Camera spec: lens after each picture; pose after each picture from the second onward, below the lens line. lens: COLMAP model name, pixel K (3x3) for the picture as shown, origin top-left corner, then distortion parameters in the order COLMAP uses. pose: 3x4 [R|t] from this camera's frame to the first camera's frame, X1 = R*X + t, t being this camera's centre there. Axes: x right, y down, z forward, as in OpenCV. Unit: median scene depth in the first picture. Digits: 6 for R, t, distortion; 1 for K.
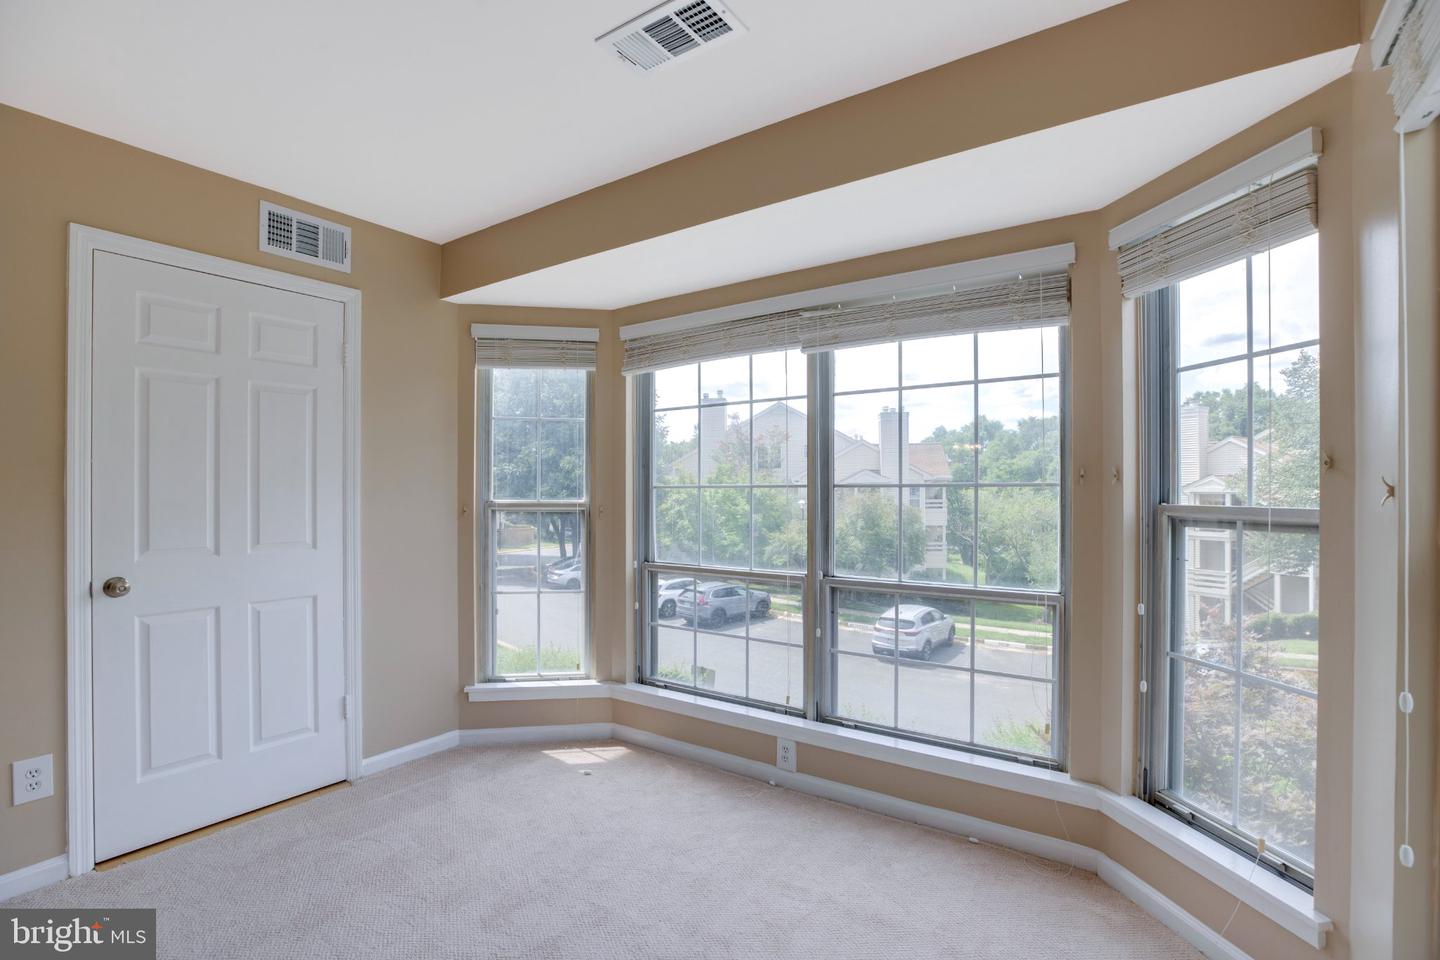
lens RADIAL K [[668.9, 0, 724.8], [0, 668.9, 486.7], [0, 0, 1]] dist [-0.045958, 0.013050]
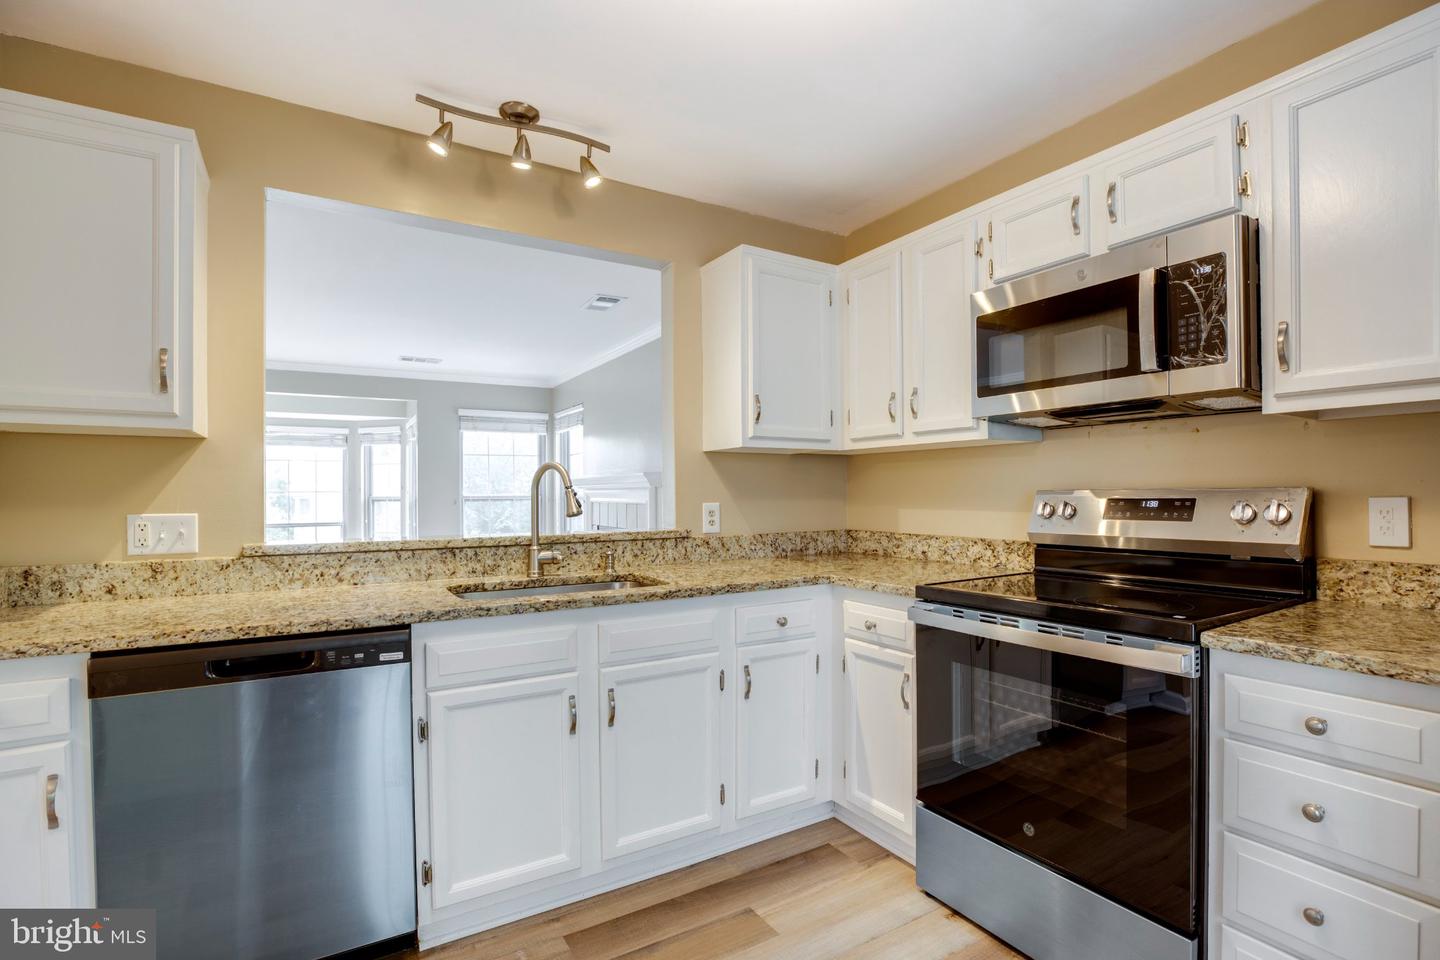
lens RADIAL K [[668.9, 0, 734.3], [0, 668.9, 494.8], [0, 0, 1]] dist [-0.045958, 0.013050]
pose [[0.403809, 0.000049, 0.914843, -1.603654], [-0.001546, 0.999999, 0.000629, 0.010775], [-0.914842, -0.001668, 0.403808, -2.006249]]
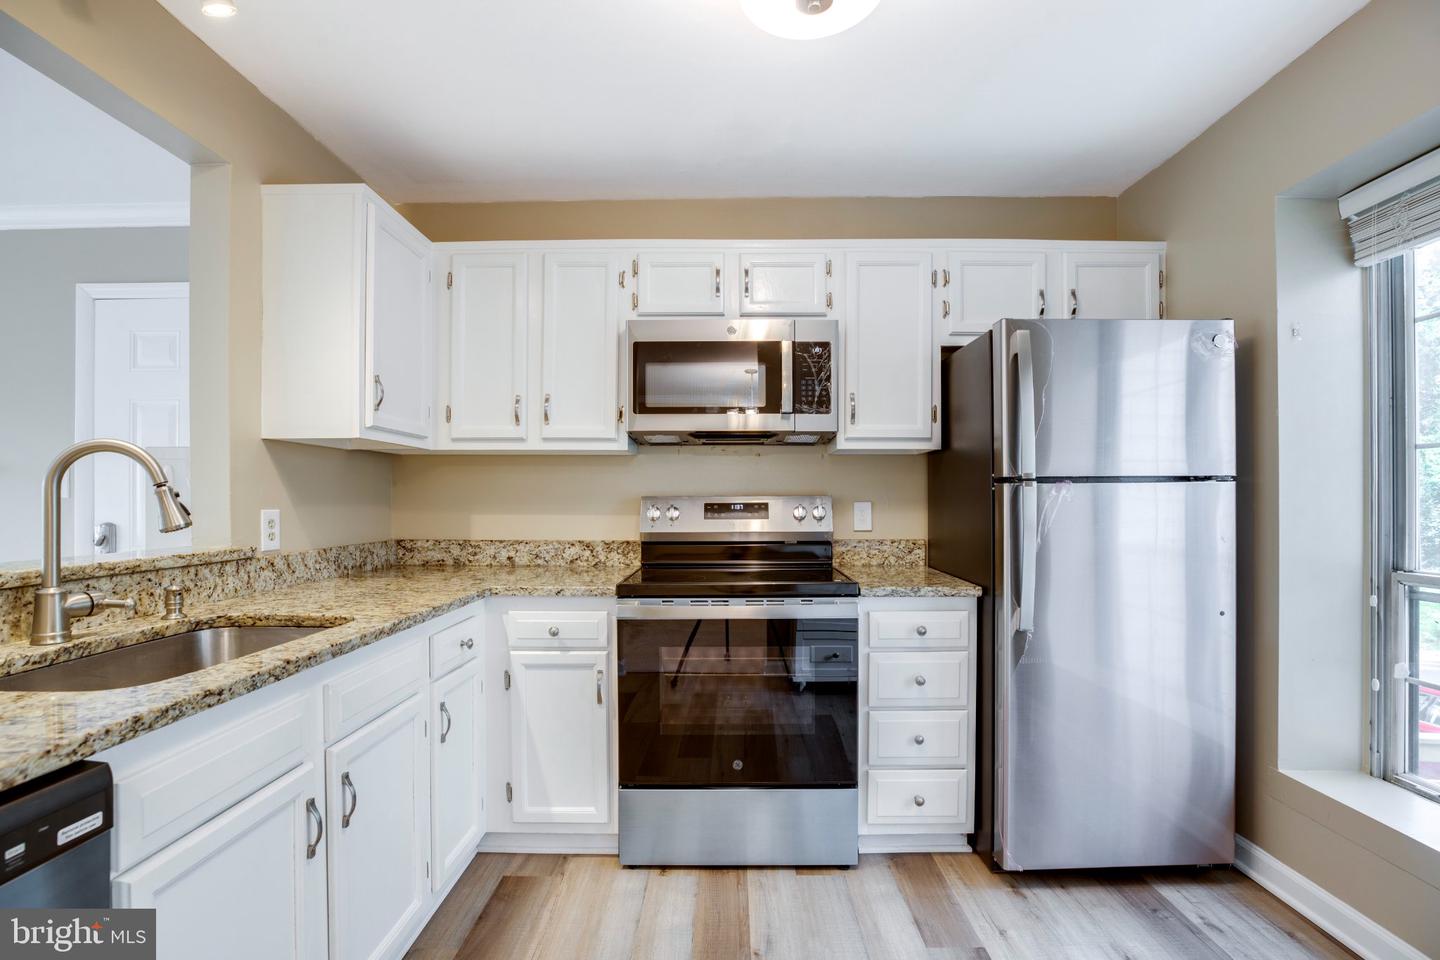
lens RADIAL K [[668.9, 0, 724.6], [0, 668.9, 498.7], [0, 0, 1]] dist [-0.045958, 0.013050]
pose [[-0.555948, 0.004521, 0.831205, -1.575830], [-0.003193, 0.999966, -0.007574, 0.015737], [-0.831211, -0.006865, -0.555915, -1.582642]]
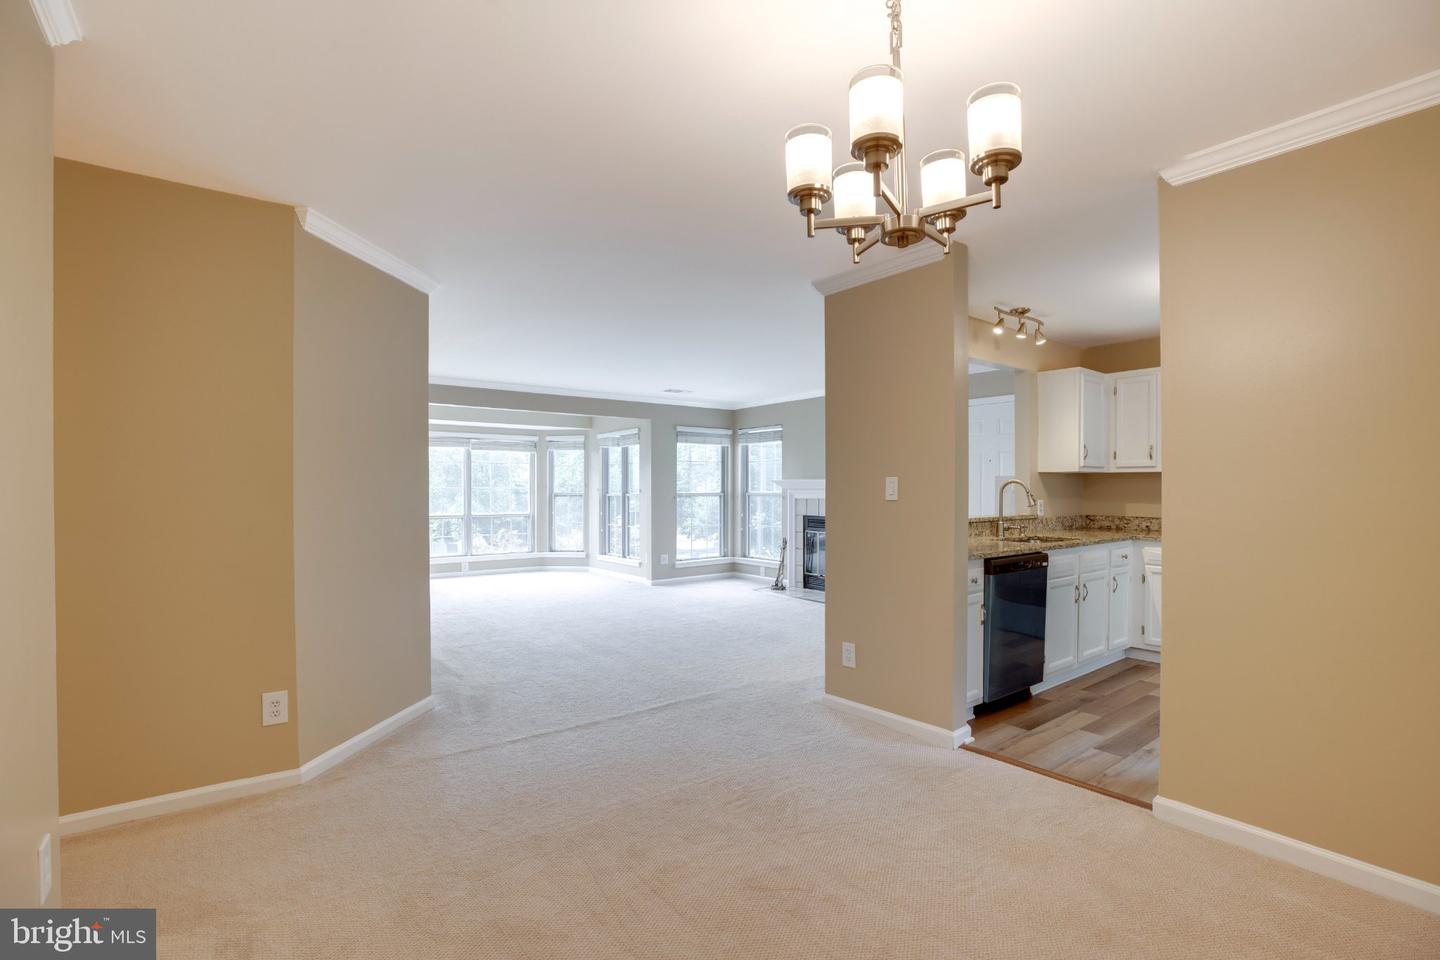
lens RADIAL K [[668.9, 0, 728.1], [0, 668.9, 498.1], [0, 0, 1]] dist [-0.045958, 0.013050]
pose [[0.301936, -0.008831, 0.953287, -2.705899], [-0.006011, 0.999920, 0.011166, 0.003209], [-0.953309, -0.009102, 0.301858, -1.298042]]
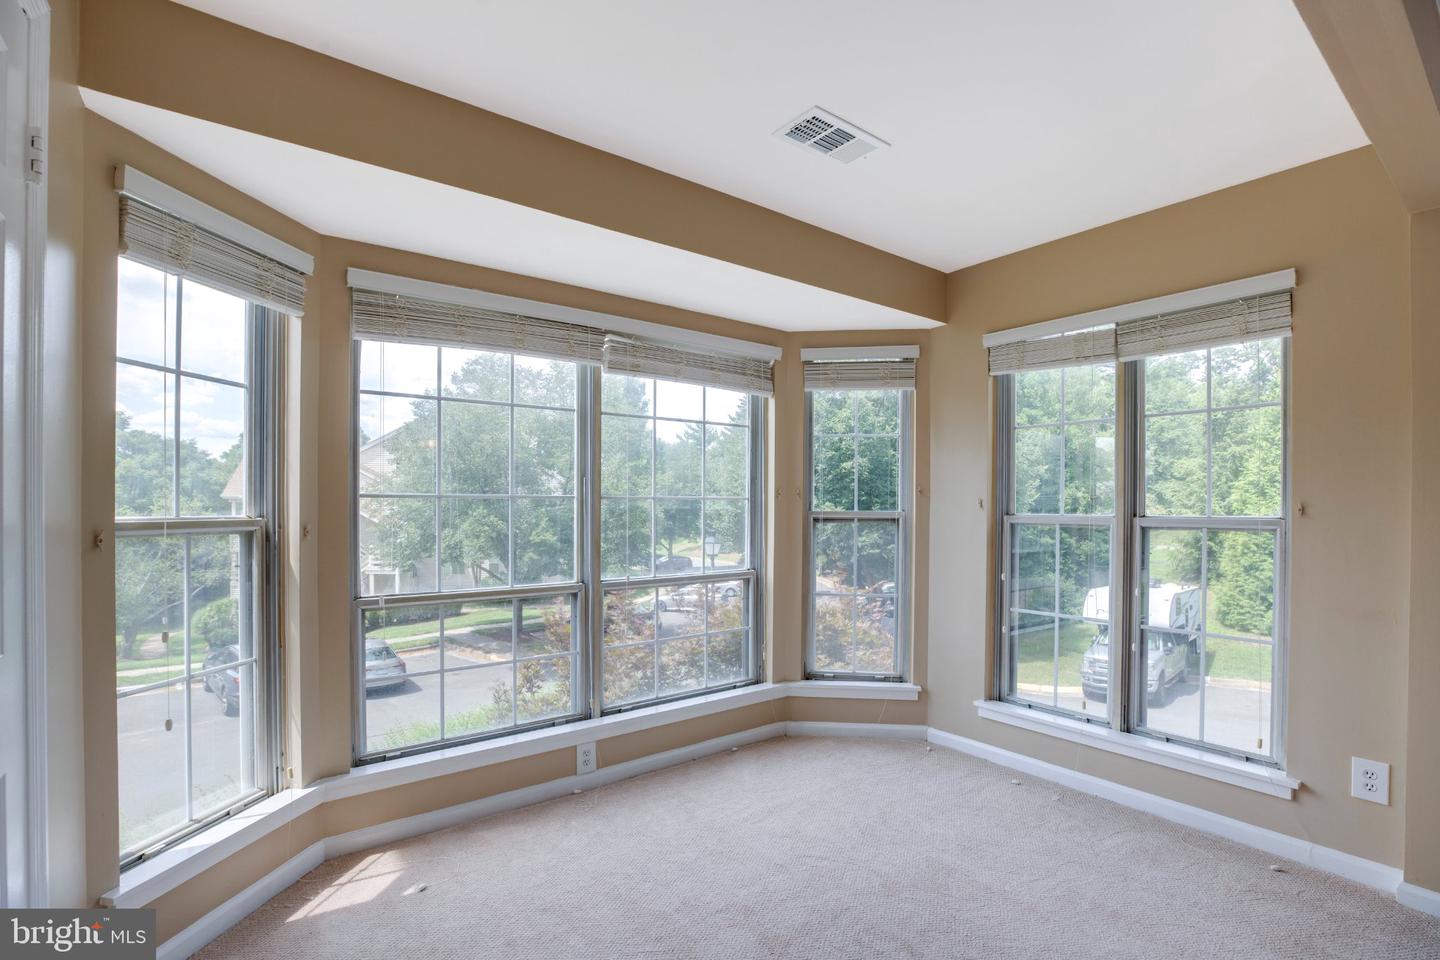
lens RADIAL K [[668.9, 0, 722.9], [0, 668.9, 507.9], [0, 0, 1]] dist [-0.045958, 0.013050]
pose [[0.309854, -0.005361, 0.950769, -0.803568], [-0.009471, 0.999917, 0.008725, 0.004452], [-0.950737, -0.011709, 0.309777, 0.475391]]
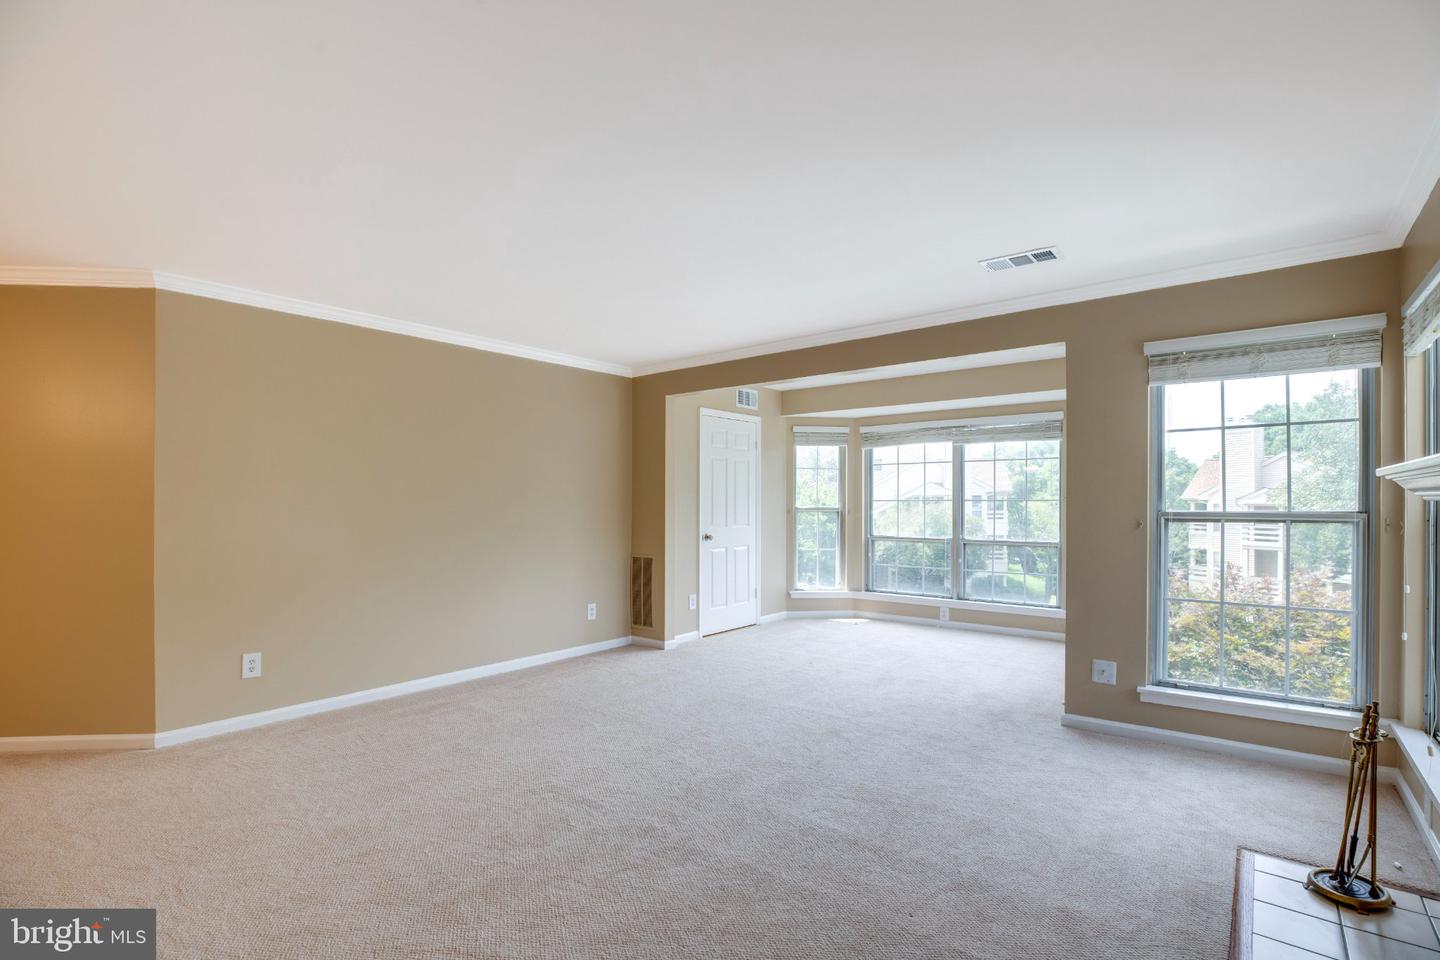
lens RADIAL K [[668.9, 0, 723.5], [0, 668.9, 500.9], [0, 0, 1]] dist [-0.045958, 0.013050]
pose [[0.996695, 0.001667, -0.081221, -0.491275], [-0.001304, 0.999989, 0.004518, -0.009075], [0.081228, -0.004397, 0.996686, -1.399166]]
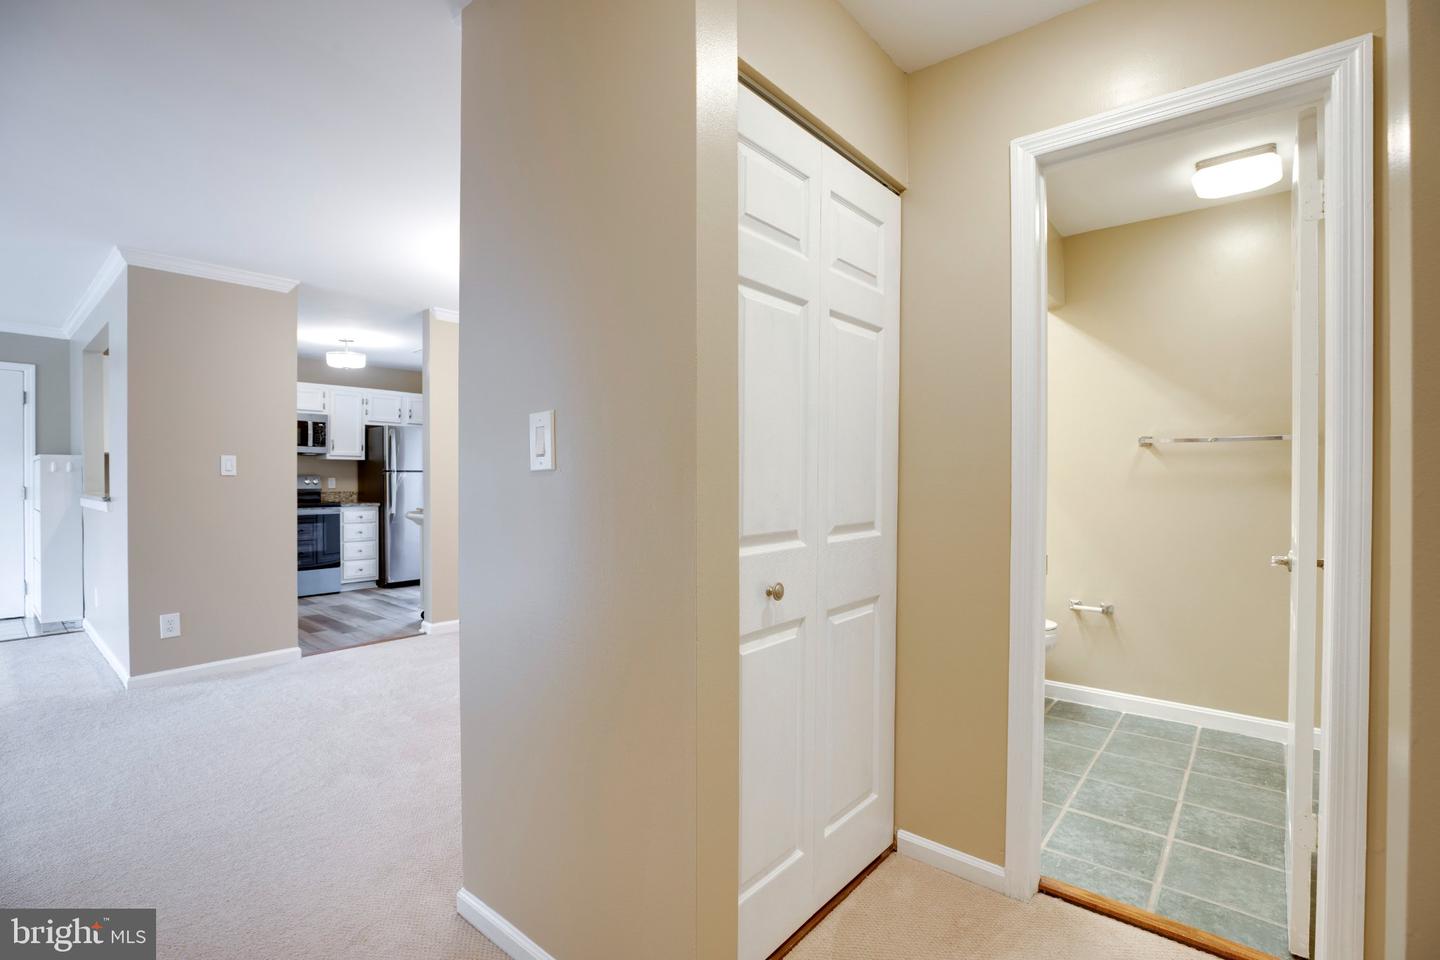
lens RADIAL K [[668.9, 0, 740.0], [0, 668.9, 483.3], [0, 0, 1]] dist [-0.045958, 0.013050]
pose [[-0.995628, 0.000901, 0.093405, -2.689955], [0.000770, 0.999999, -0.001437, 0.039498], [-0.093406, -0.001359, -0.995627, 0.099878]]
